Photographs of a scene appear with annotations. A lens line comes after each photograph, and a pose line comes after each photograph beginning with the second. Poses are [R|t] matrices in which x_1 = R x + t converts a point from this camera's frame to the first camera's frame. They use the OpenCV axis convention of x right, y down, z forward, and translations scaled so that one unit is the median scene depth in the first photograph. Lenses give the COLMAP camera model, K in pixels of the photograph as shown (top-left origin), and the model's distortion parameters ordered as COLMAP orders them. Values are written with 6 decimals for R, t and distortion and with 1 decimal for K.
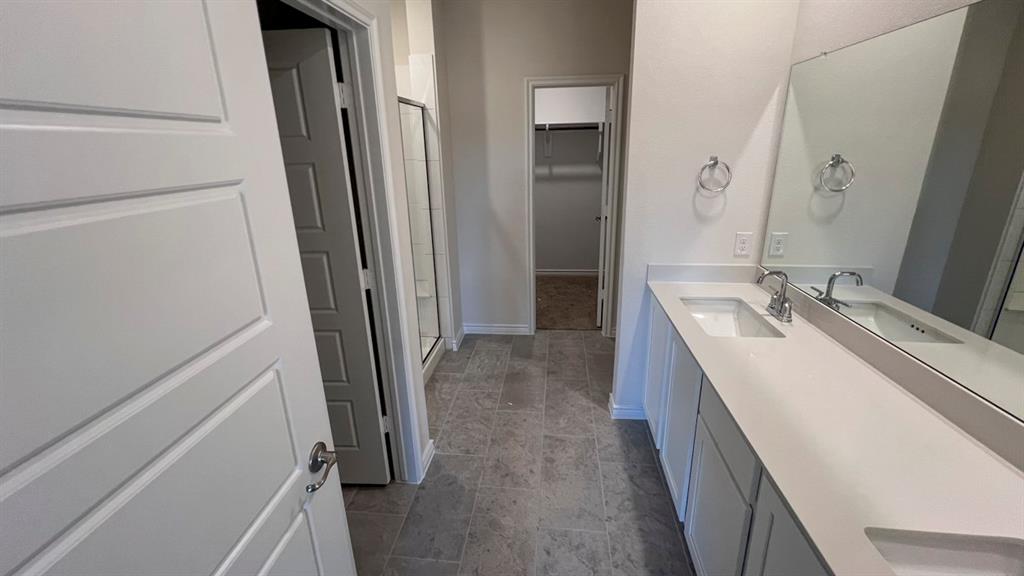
lens RADIAL K [[417.4, 0, 512.3], [0, 417.4, 277.2], [0, 0, 1]] dist [-0.004168, 0.001050]
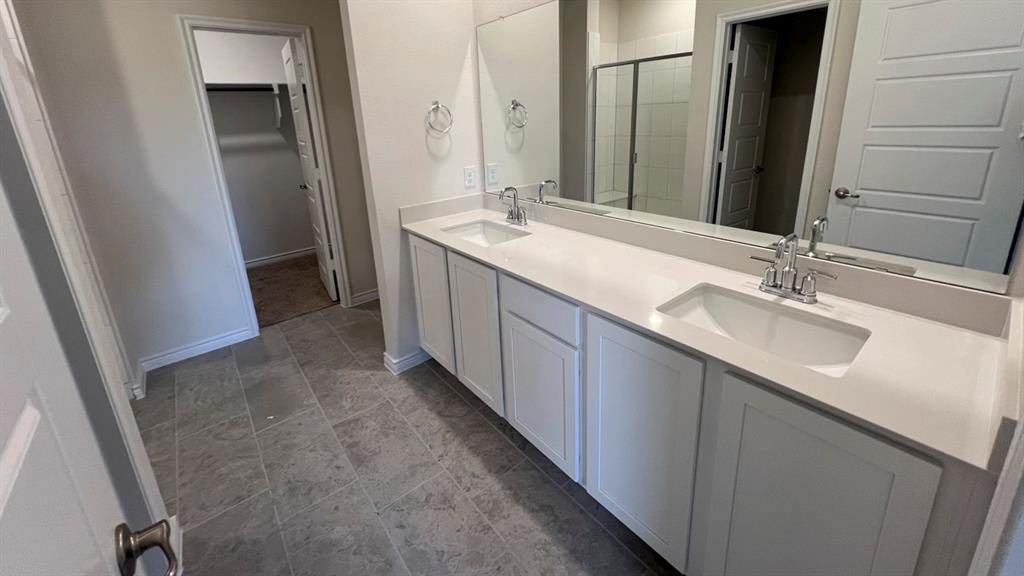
lens RADIAL K [[408.7, 0, 521.0], [0, 408.7, 234.8], [0, 0, 1]] dist [-0.000167, -0.000080]
pose [[0.695076, -0.212110, 0.686934, -0.157205], [0.245039, 0.968171, 0.051007, 0.049953], [-0.675889, 0.132872, 0.724927, 0.073709]]
